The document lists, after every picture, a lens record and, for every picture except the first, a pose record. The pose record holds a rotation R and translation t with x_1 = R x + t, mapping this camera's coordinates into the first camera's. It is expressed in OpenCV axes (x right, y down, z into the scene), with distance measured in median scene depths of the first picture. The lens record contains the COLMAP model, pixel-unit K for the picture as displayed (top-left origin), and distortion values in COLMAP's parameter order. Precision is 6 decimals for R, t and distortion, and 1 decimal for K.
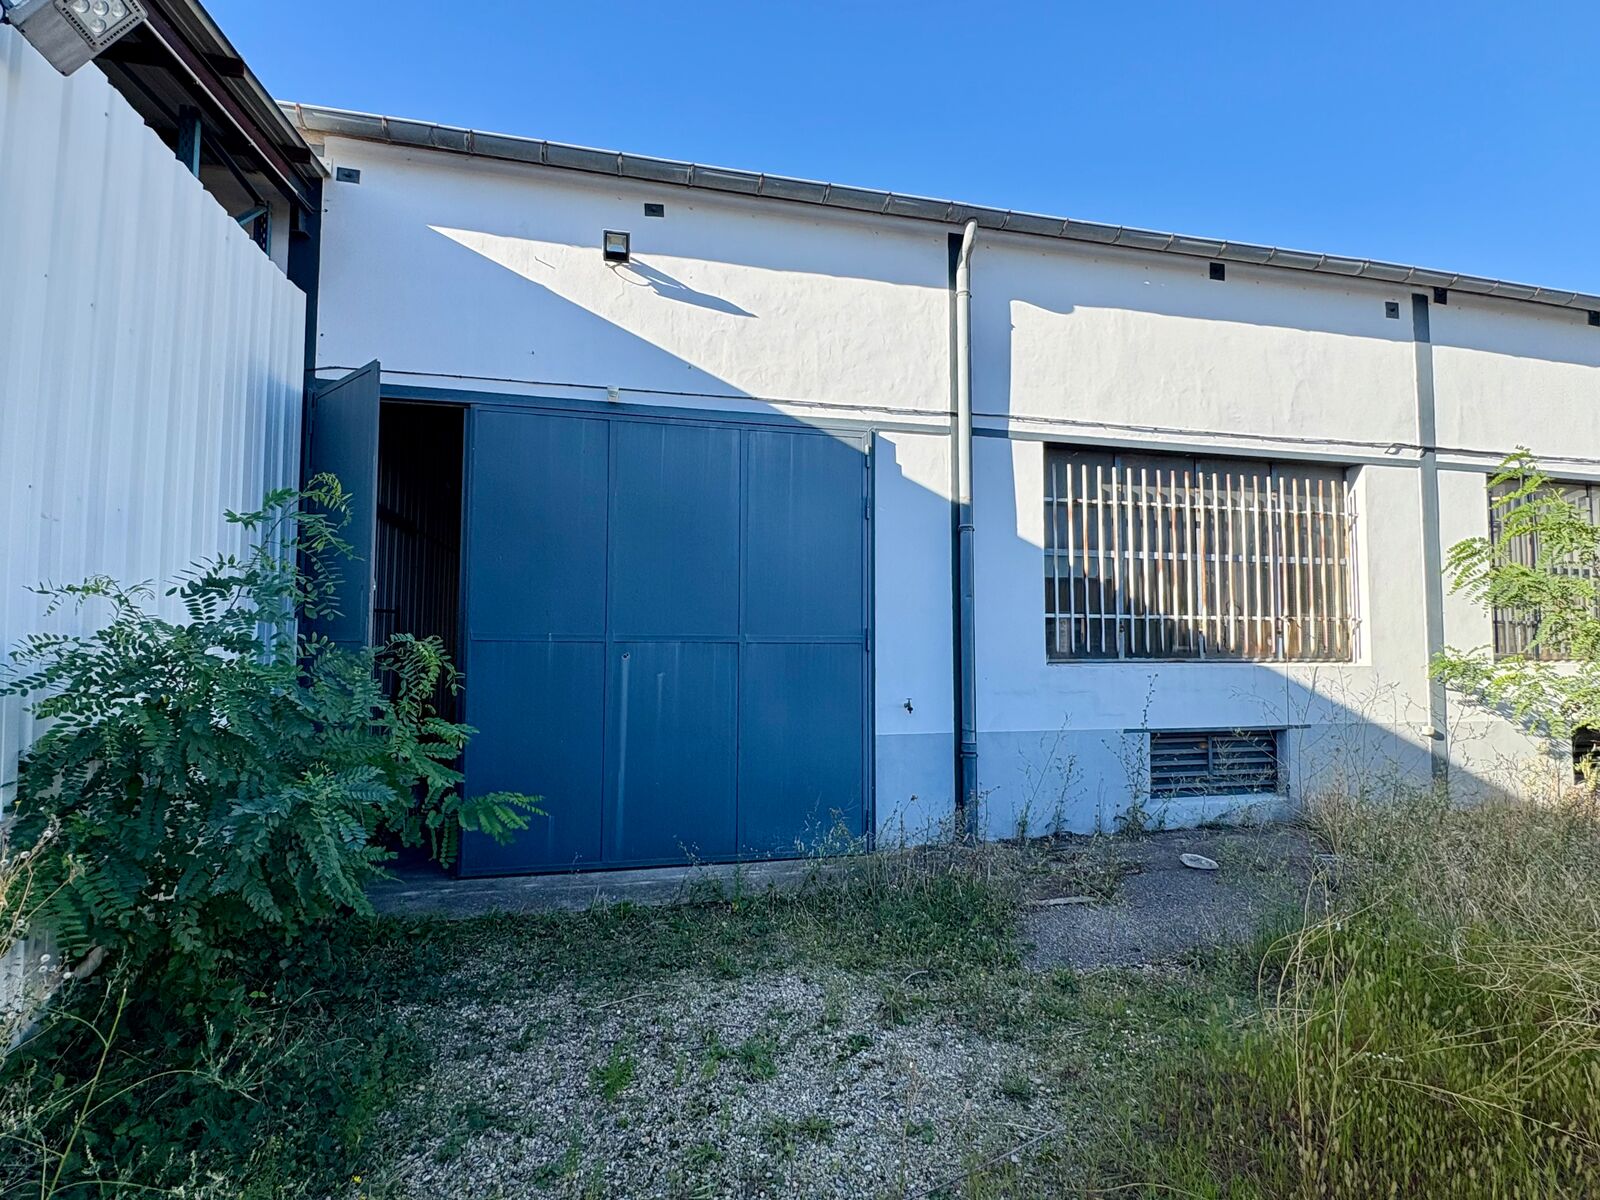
lens RADIAL K [[761.4, 0, 798.5], [0, 761.4, 598.1], [0, 0, 1]] dist [-0.000103, -0.000709]
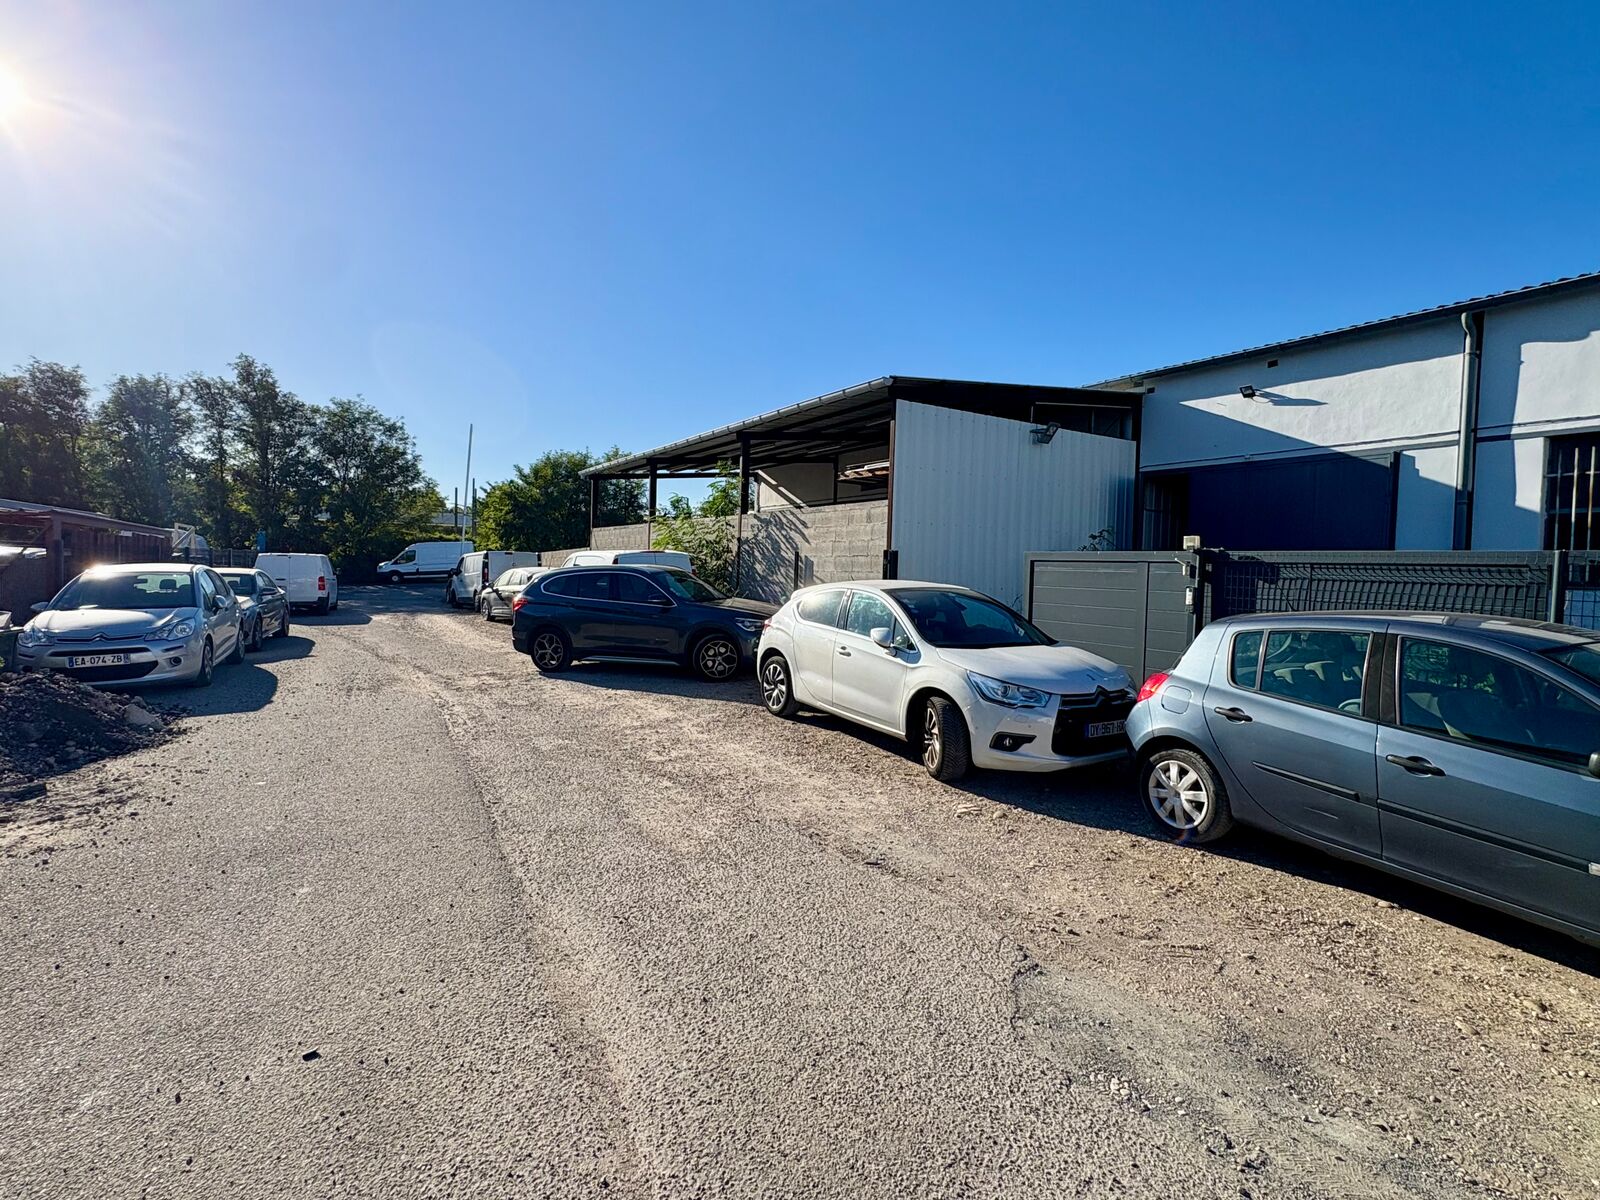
lens RADIAL K [[761.4, 0, 797.5], [0, 761.4, 596.6], [0, 0, 1]] dist [-0.000103, -0.000709]
pose [[0.298395, 0.040872, -0.953567, 1.335907], [0.036860, 0.997844, 0.054304, -0.035521], [0.953730, -0.051353, 0.296245, -0.822061]]
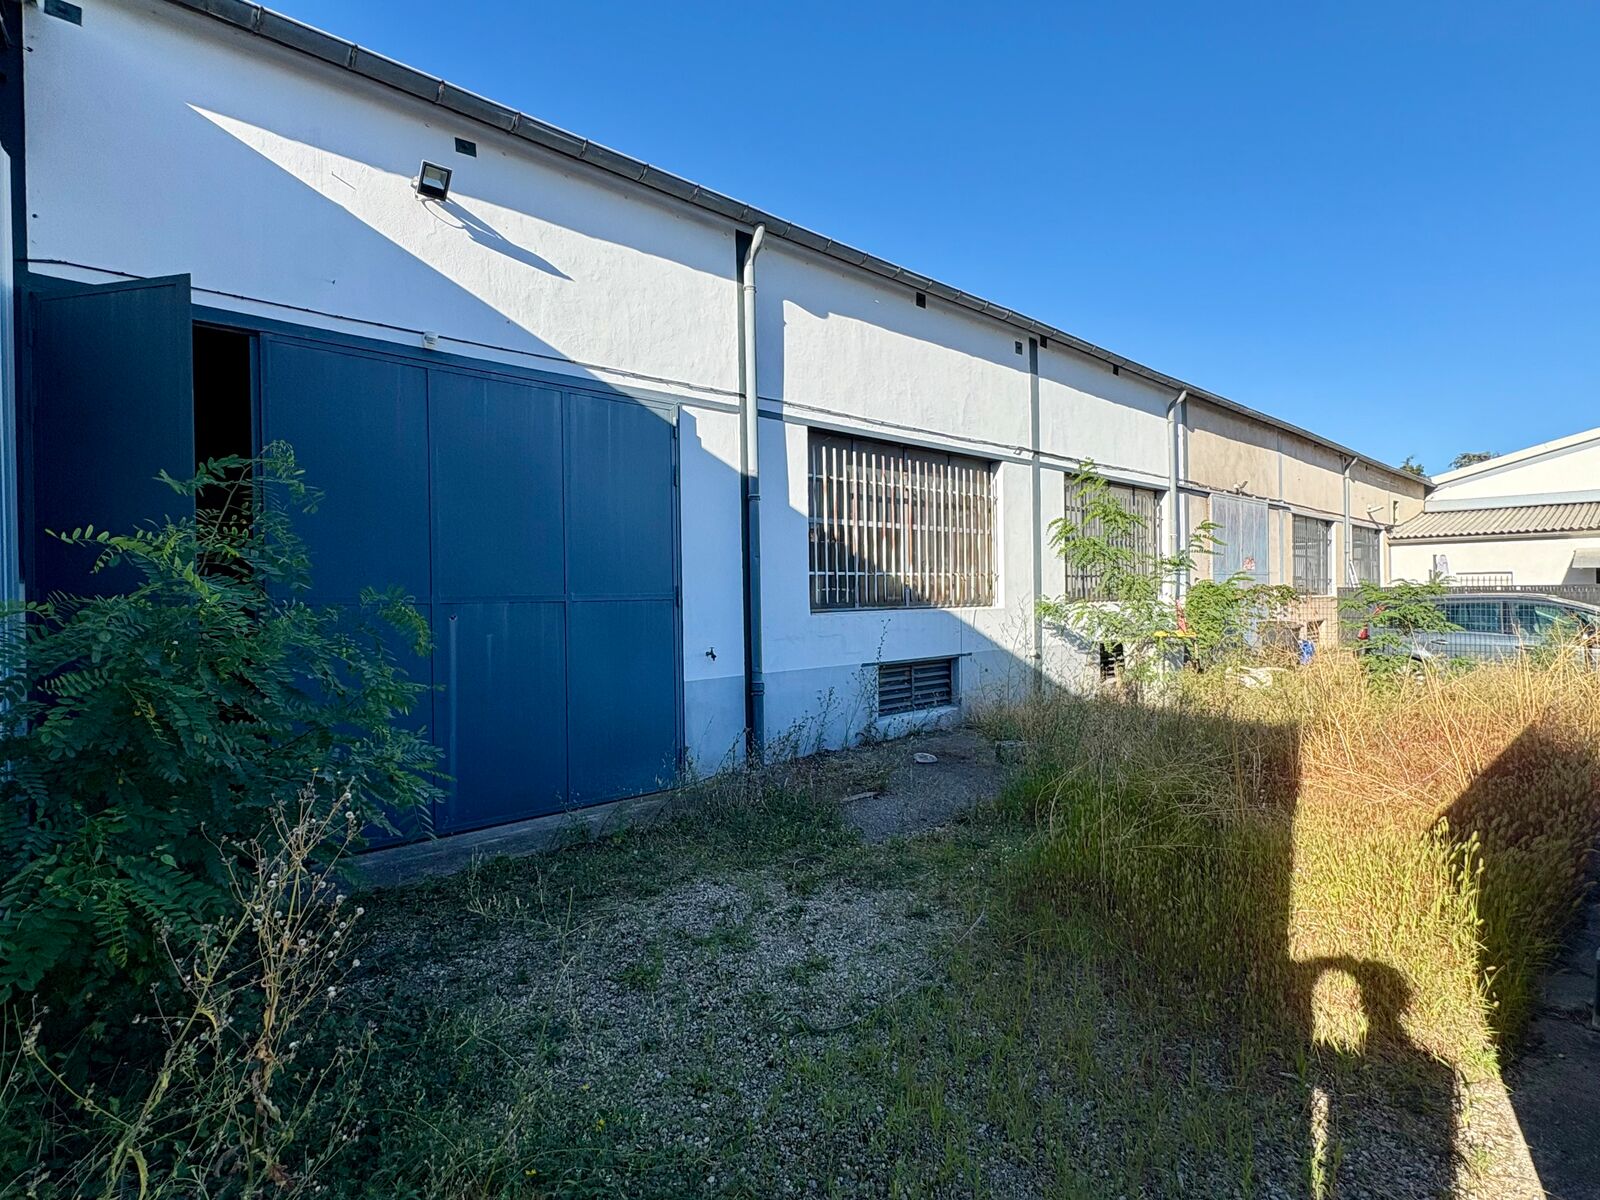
lens RADIAL K [[761.4, 0, 792.2], [0, 761.4, 595.7], [0, 0, 1]] dist [-0.000103, -0.000709]
pose [[0.886651, -0.018845, 0.462055, -0.260674], [-0.006762, 0.998534, 0.053702, -0.006168], [-0.462389, -0.050739, 0.885224, -0.050598]]
